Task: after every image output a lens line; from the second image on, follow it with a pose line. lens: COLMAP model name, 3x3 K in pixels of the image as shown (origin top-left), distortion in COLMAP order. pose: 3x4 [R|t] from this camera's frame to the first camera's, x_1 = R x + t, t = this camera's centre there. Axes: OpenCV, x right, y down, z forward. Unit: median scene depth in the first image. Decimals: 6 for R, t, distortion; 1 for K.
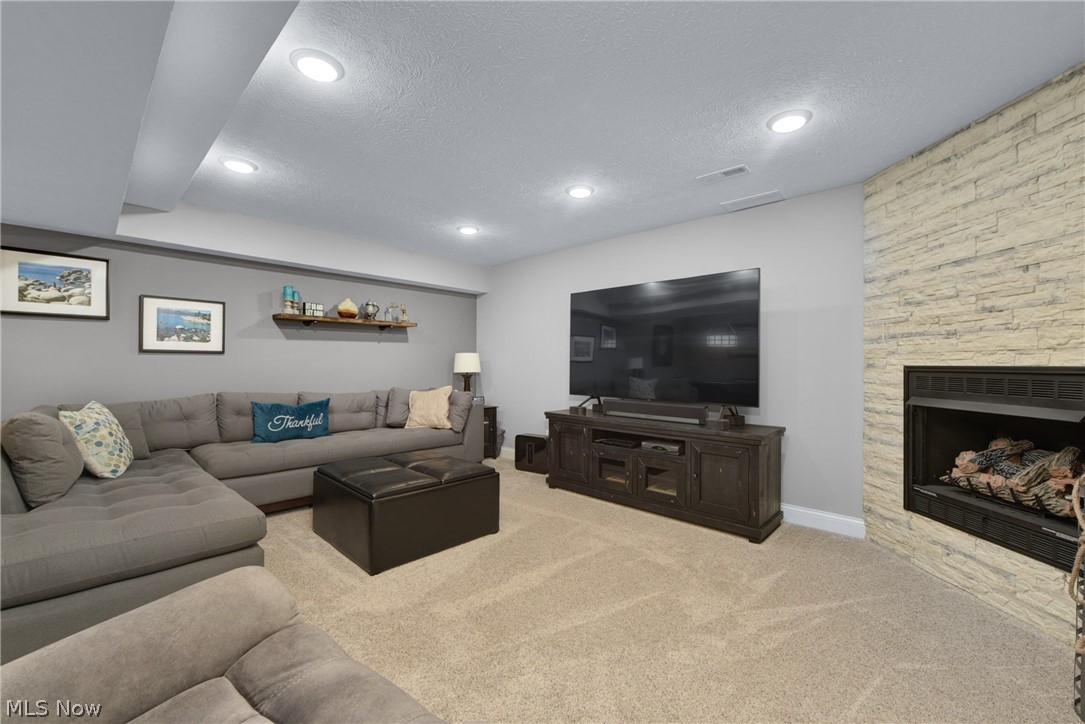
lens RADIAL K [[434.7, 0, 537.6], [0, 434.7, 364.0], [0, 0, 1]] dist [-0.010160, -0.000013]
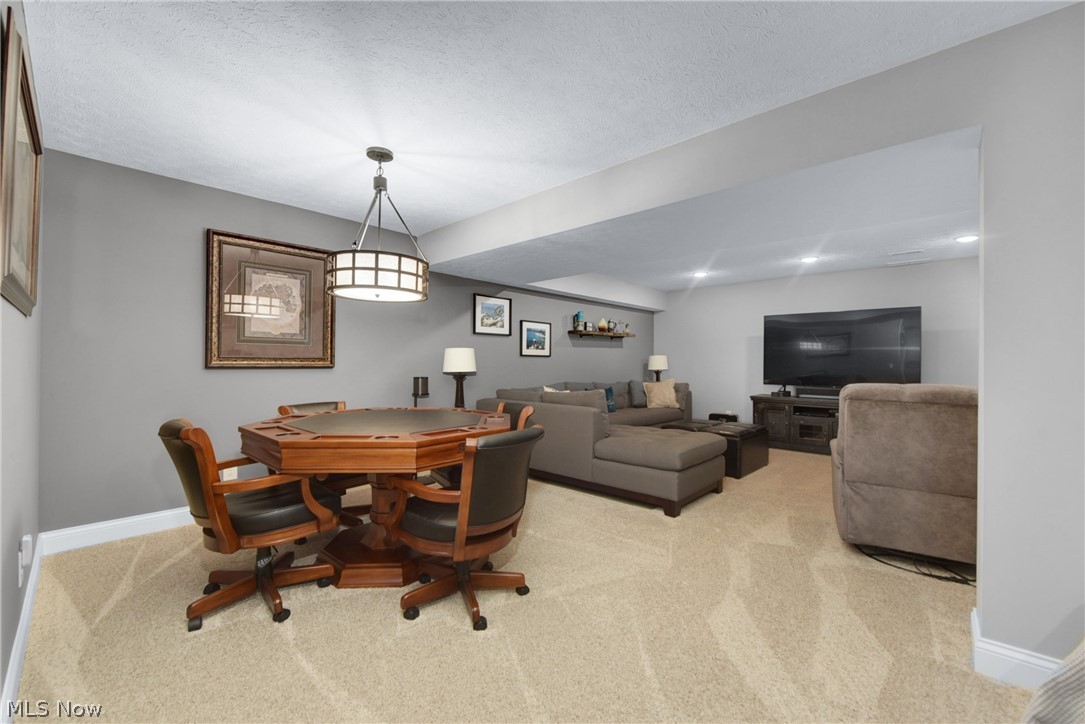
lens RADIAL K [[434.7, 0, 541.0], [0, 434.7, 355.0], [0, 0, 1]] dist [-0.010160, -0.000013]
pose [[0.999928, 0.000446, 0.011967, -0.785540], [-0.000293, 0.999919, -0.012751, -0.012288], [-0.011972, 0.012746, 0.999847, -0.525175]]
